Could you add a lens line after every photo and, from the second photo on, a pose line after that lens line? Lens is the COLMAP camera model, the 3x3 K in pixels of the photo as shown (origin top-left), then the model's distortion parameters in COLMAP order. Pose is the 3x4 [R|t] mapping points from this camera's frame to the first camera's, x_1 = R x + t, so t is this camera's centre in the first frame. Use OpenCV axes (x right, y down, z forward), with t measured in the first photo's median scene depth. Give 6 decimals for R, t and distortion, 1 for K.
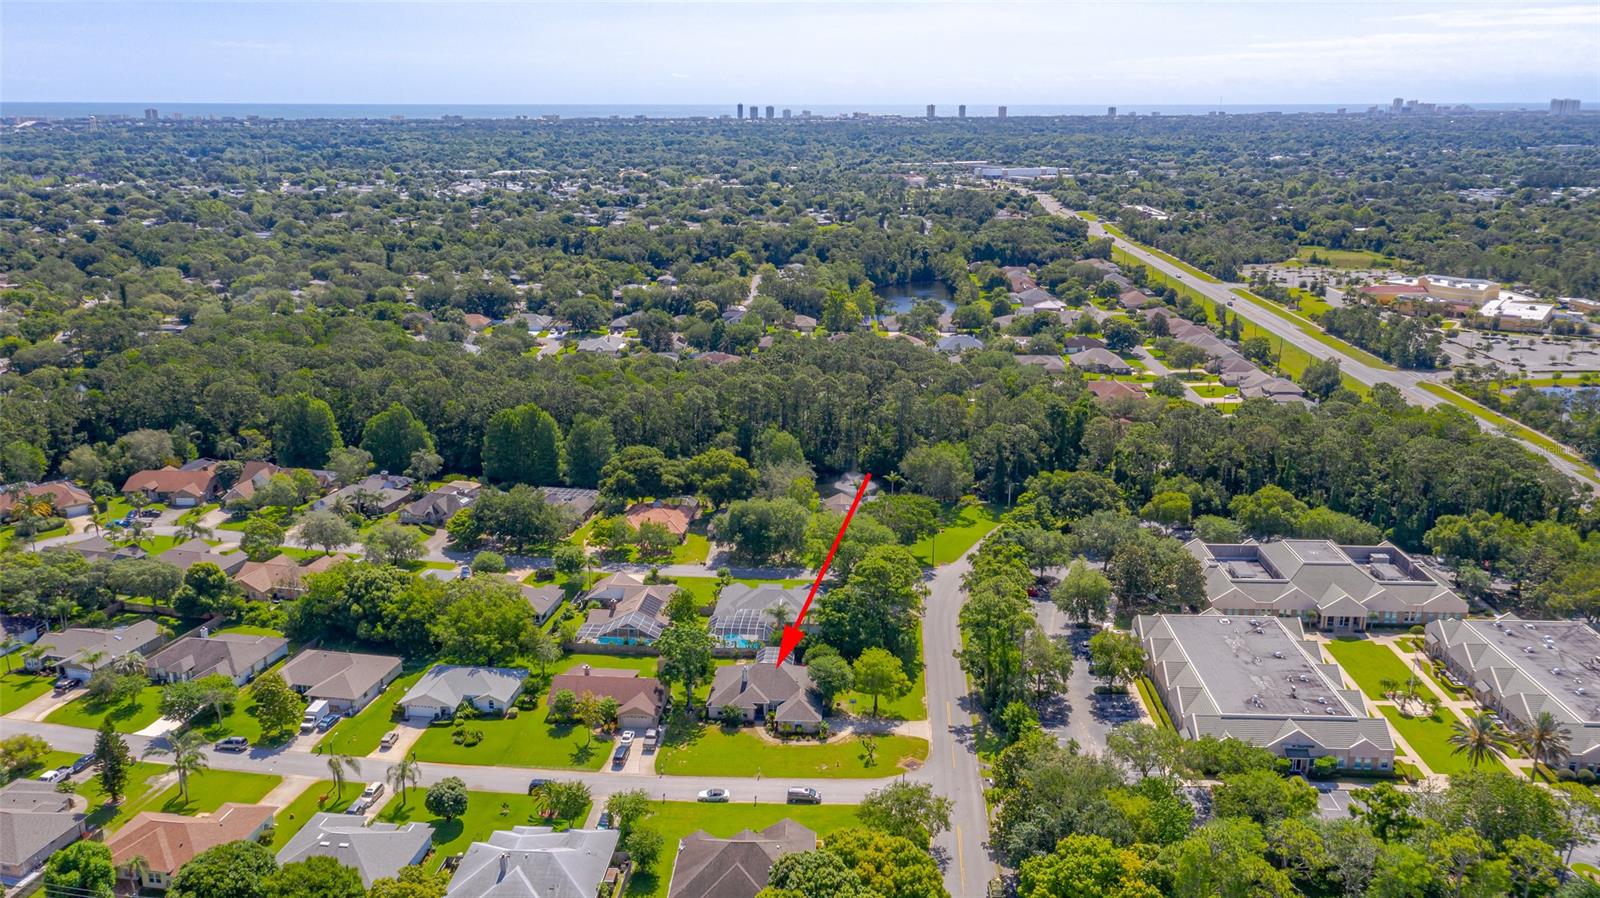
lens RADIAL K [[1350.4, 0, 800.0], [0, 1350.4, 449.0], [0, 0, 1]] dist [-0.009287, 0.000467]
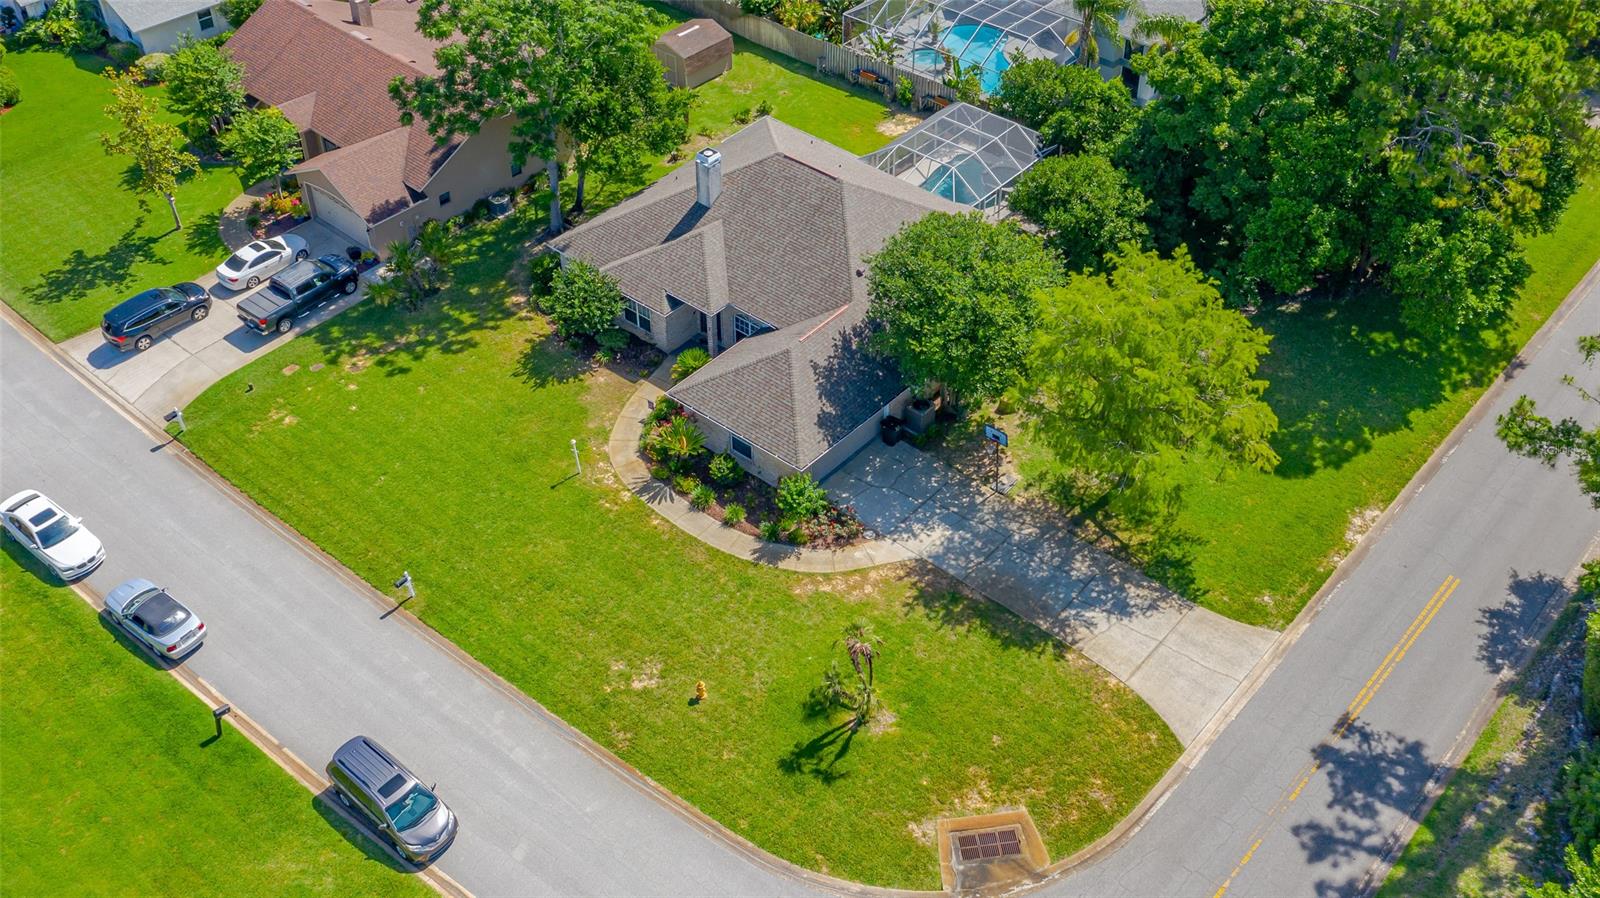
lens RADIAL K [[1591.2, 0, 800.0], [0, 1591.2, 449.0], [0, 0, 1]] dist [-0.001345, -0.001642]
pose [[0.785903, 0.397084, -0.474004, 0.146782], [-0.143181, 0.862591, 0.485218, 0.060818], [0.601544, -0.313466, 0.734768, 0.789365]]
